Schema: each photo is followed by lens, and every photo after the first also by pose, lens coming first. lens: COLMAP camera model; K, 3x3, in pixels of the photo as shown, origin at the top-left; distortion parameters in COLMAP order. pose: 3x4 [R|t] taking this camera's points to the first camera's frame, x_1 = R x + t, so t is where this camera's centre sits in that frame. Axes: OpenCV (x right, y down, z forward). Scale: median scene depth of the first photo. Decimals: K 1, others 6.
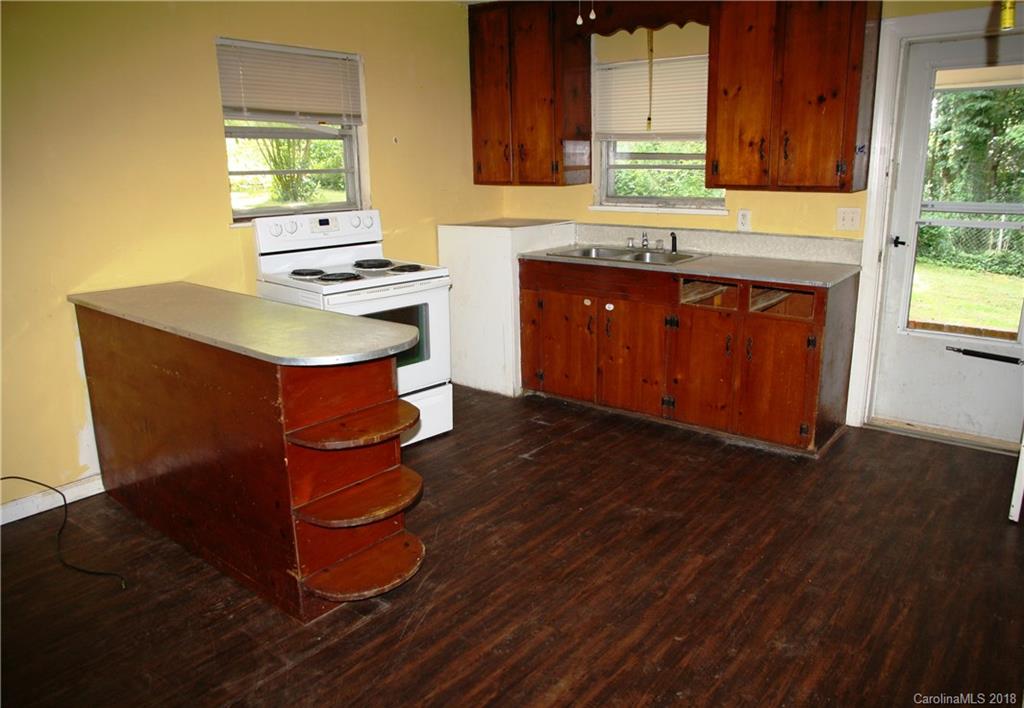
lens RADIAL K [[725.1, 0, 513.6], [0, 725.1, 362.1], [0, 0, 1]] dist [-0.076779, 0.001569]
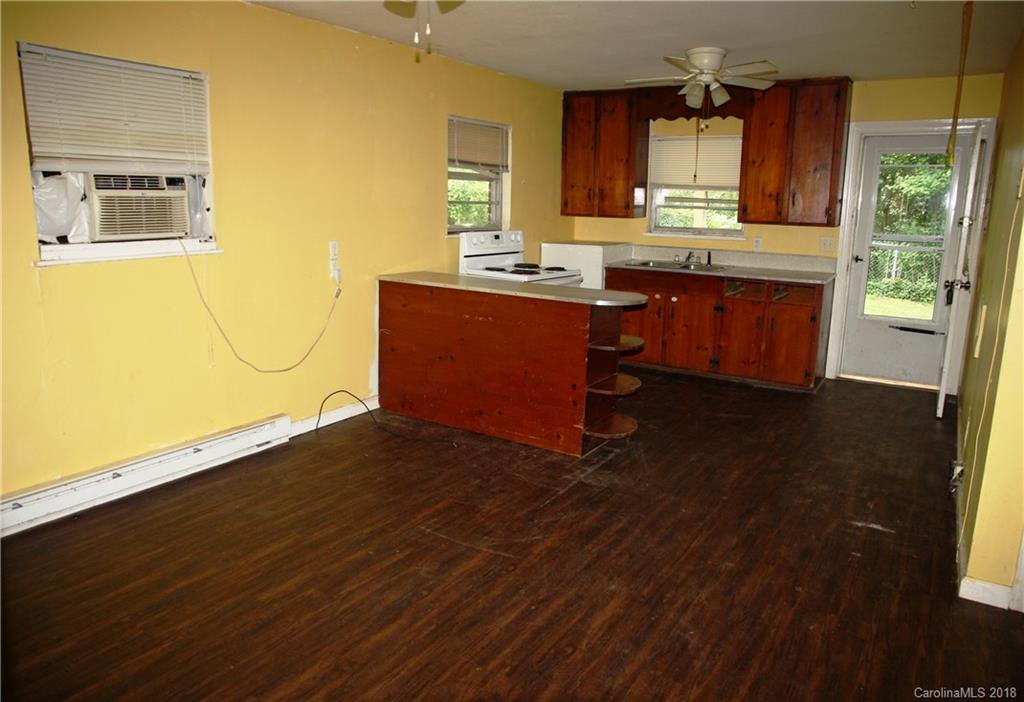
lens RADIAL K [[684.0, 0, 512.0], [0, 684.0, 351.0], [0, 0, 1]] dist [-0.074459, -0.000227]
pose [[0.995101, 0.008595, 0.098494, -0.346178], [-0.003926, 0.998864, -0.047500, 0.101499], [-0.098790, 0.046881, 0.994003, -0.374208]]
